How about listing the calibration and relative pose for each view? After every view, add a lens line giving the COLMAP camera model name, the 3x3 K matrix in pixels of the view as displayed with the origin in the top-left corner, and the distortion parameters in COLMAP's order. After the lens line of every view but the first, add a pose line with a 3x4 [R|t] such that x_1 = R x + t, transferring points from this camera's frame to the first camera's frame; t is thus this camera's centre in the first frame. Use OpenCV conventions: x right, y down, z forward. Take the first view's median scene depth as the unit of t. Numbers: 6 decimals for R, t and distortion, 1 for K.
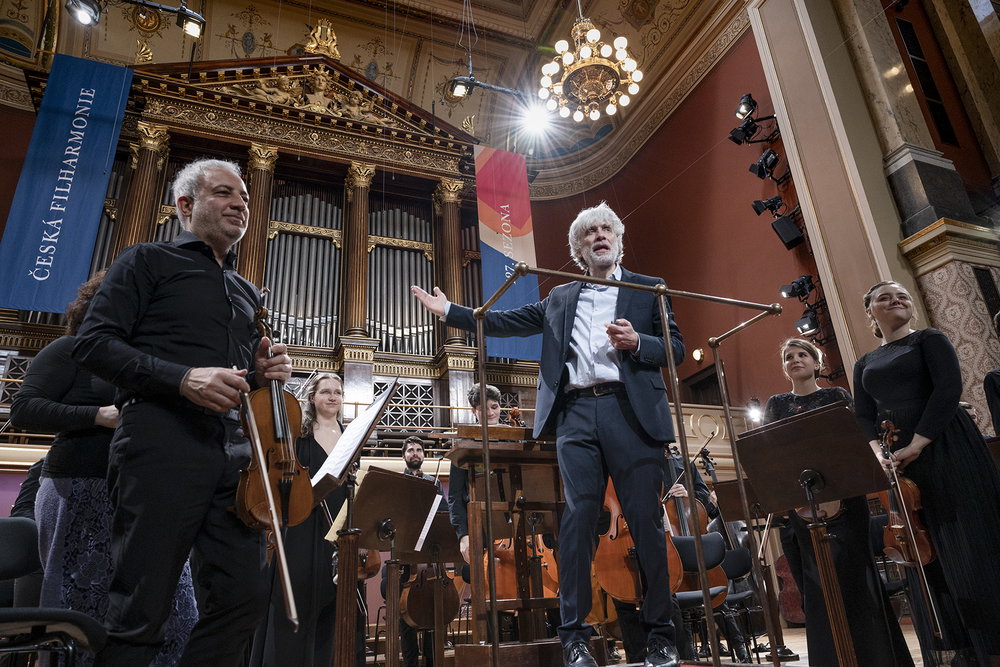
lens RADIAL K [[669.4, 0, 495.5], [0, 669.4, 340.9], [0, 0, 1]] dist [0.029549, -0.002314]
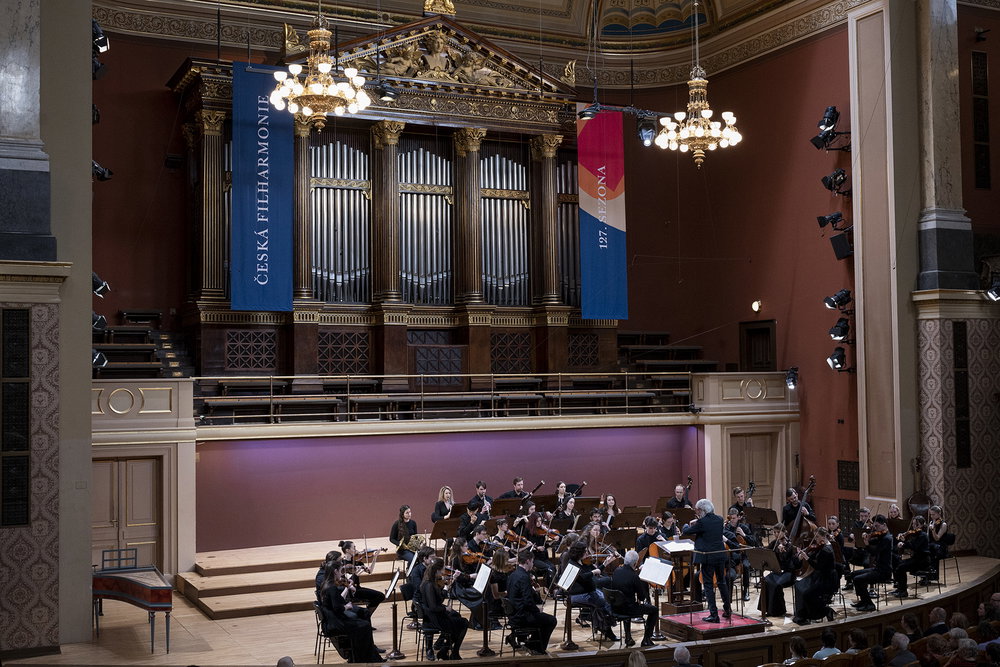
lens RADIAL K [[1143.6, 0, 499.8], [0, 1143.6, 331.0], [0, 0, 1]] dist [0.115599, 0.000000]
pose [[0.995871, 0.041025, 0.080977, -0.341926], [-0.066096, 0.939164, 0.337050, -0.672758], [-0.062223, -0.341011, 0.937998, -0.968348]]
